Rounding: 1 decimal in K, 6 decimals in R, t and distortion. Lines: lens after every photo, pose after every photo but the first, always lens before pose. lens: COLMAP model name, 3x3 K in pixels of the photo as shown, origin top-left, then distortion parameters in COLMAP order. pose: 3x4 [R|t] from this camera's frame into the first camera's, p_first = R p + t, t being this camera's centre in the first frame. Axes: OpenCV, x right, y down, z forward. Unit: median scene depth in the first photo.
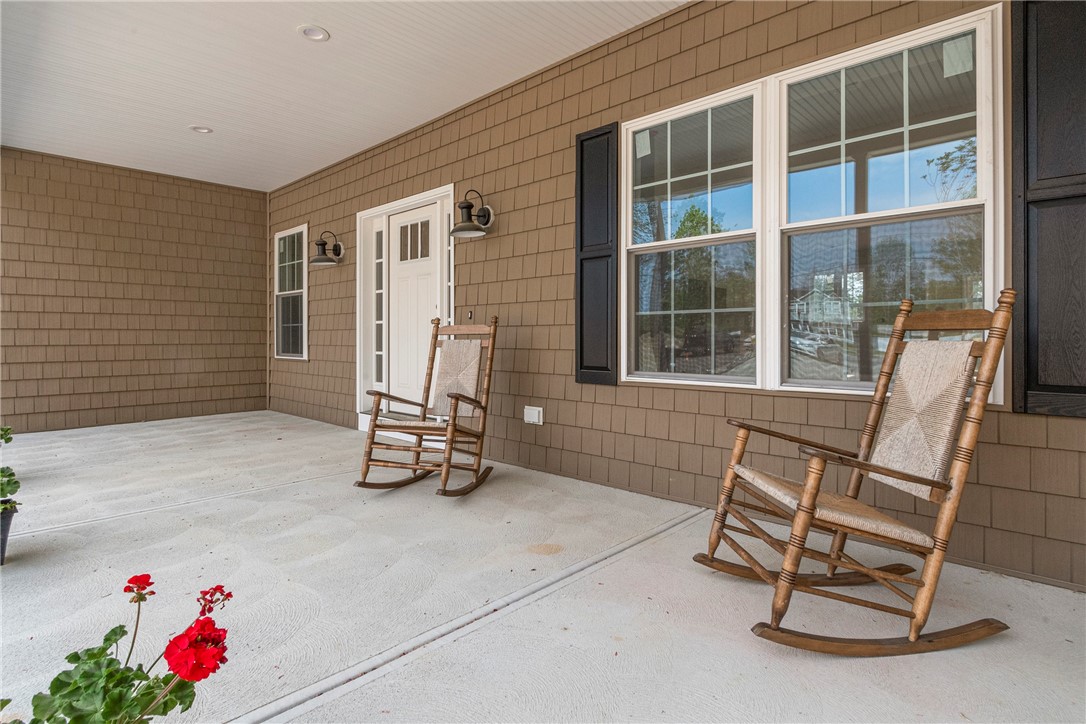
lens RADIAL K [[567.1, 0, 547.5], [0, 567.1, 336.4], [0, 0, 1]] dist [-0.001461, -0.001563]
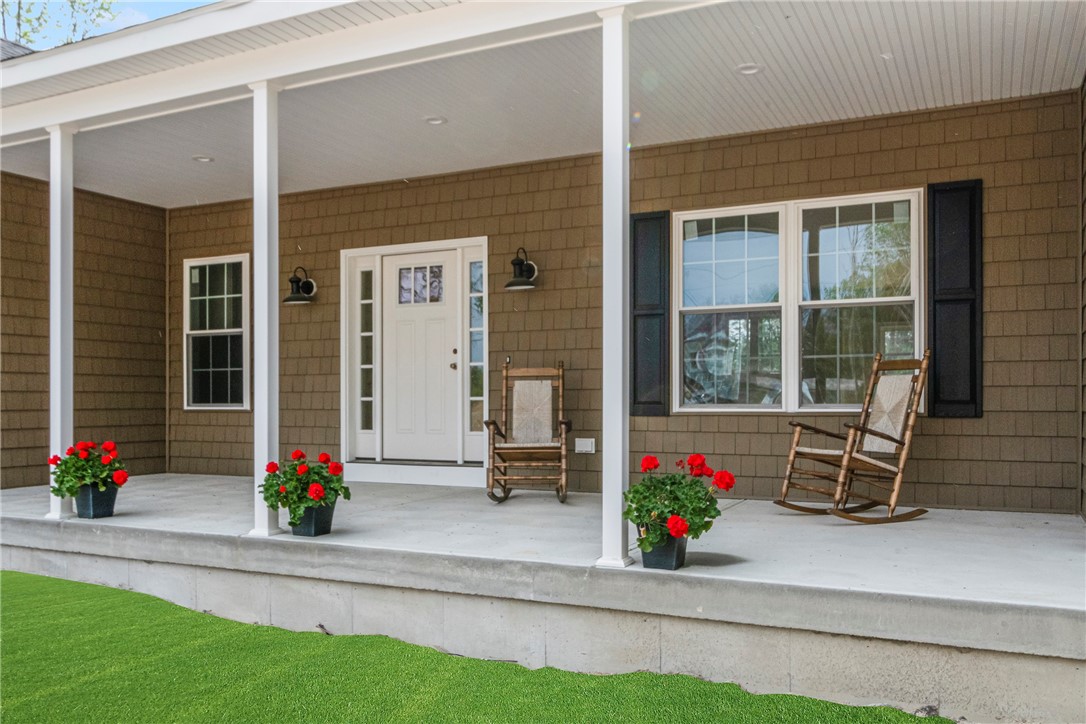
lens RADIAL K [[910.1, 0, 540.6], [0, 910.1, 395.9], [0, 0, 1]] dist [-0.005283, 0.002108]
pose [[0.956669, -0.000006, 0.291178, -0.742196], [0.001007, 0.999994, -0.003287, 0.047339], [-0.291176, 0.003438, 0.956663, -0.870781]]
